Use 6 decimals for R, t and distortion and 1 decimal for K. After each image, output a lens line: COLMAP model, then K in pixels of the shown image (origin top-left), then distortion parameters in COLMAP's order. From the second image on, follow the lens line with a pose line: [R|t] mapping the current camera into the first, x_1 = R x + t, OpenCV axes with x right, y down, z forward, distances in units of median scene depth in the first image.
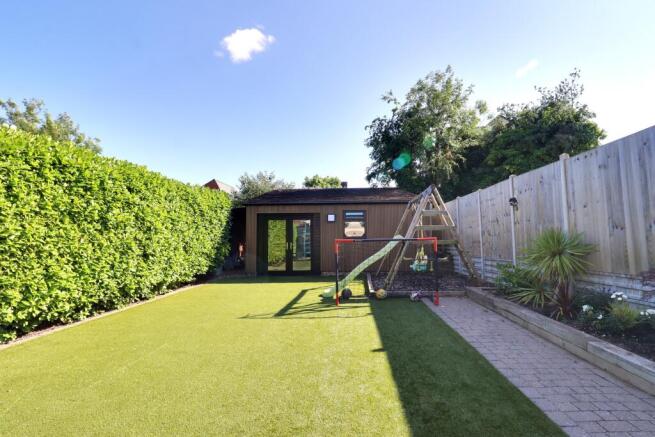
lens RADIAL K [[361.7, 0, 344.0], [0, 361.7, 204.7], [0, 0, 1]] dist [-0.020130, 0.000320]
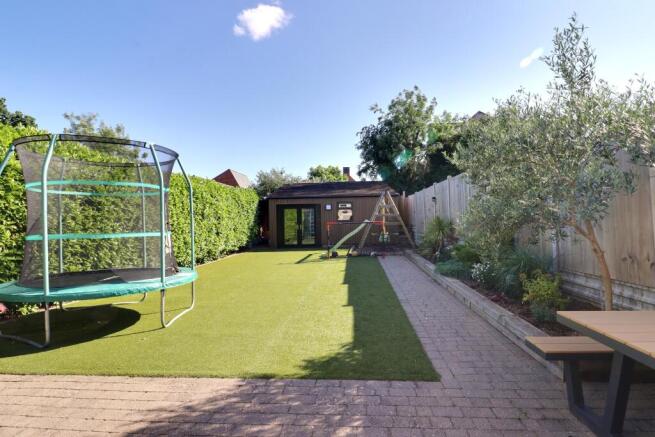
lens RADIAL K [[361.7, 0, 331.0], [0, 361.7, 219.0], [0, 0, 1]] dist [-0.020130, 0.000320]
pose [[0.998658, -0.009319, -0.050950, 0.041705], [0.013894, 0.995828, 0.090188, -0.040712], [0.049897, -0.090775, 0.994621, -0.374237]]
